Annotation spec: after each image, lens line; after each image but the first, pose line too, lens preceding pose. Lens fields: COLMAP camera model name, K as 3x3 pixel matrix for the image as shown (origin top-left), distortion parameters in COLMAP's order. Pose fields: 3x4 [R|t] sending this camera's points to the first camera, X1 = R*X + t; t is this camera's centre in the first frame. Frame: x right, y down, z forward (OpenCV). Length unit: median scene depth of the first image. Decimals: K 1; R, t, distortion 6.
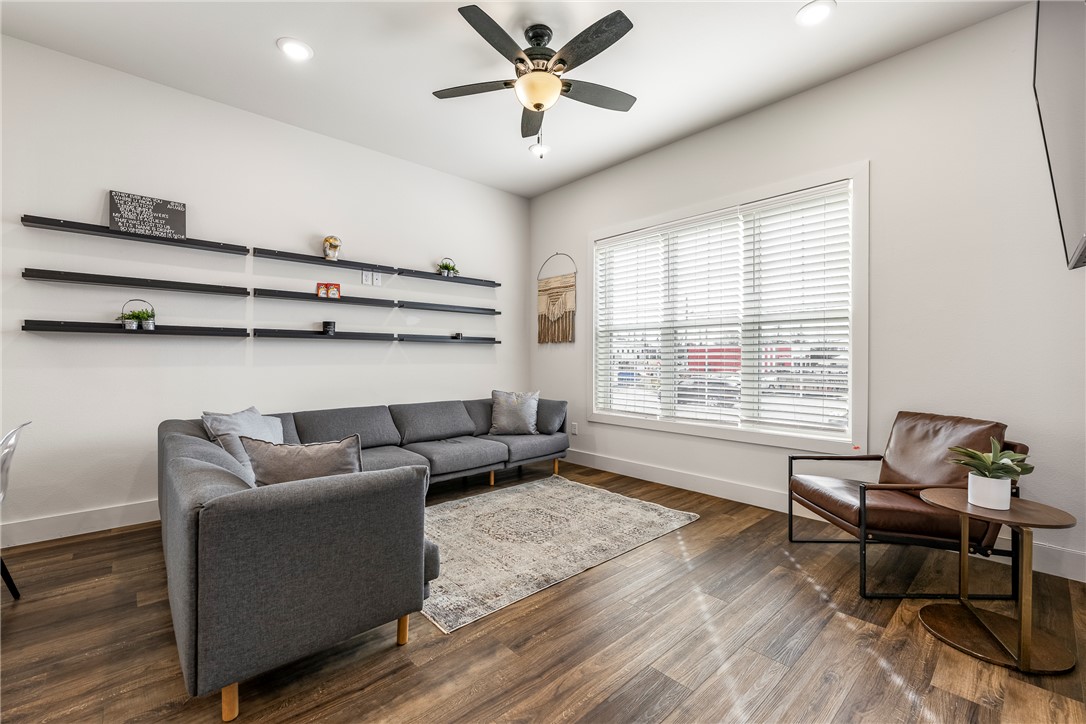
lens RADIAL K [[458.5, 0, 539.9], [0, 458.5, 358.0], [0, 0, 1]] dist [0.001281, 0.000441]
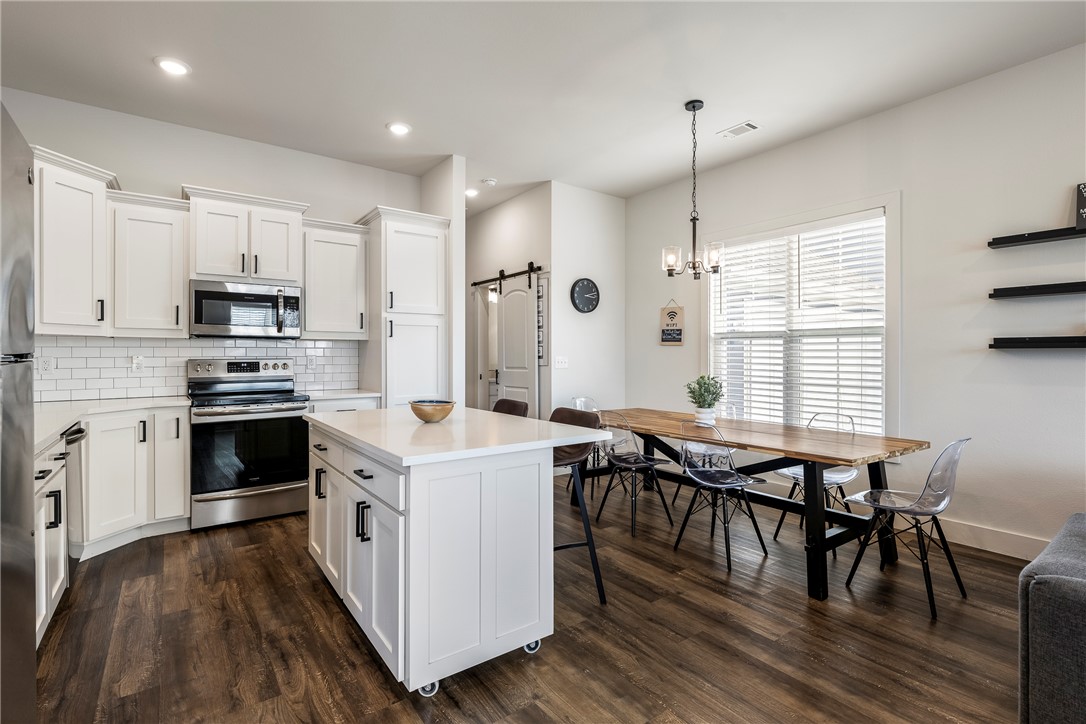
lens RADIAL K [[506.3, 0, 543.0], [0, 506.3, 352.0], [0, 0, 1]] dist [-0.000580, -0.000205]
pose [[-0.107252, -0.008187, -0.994198, 0.127282], [-0.001901, 0.999966, -0.008030, -0.036392], [0.994230, 0.001029, -0.107263, 0.089558]]
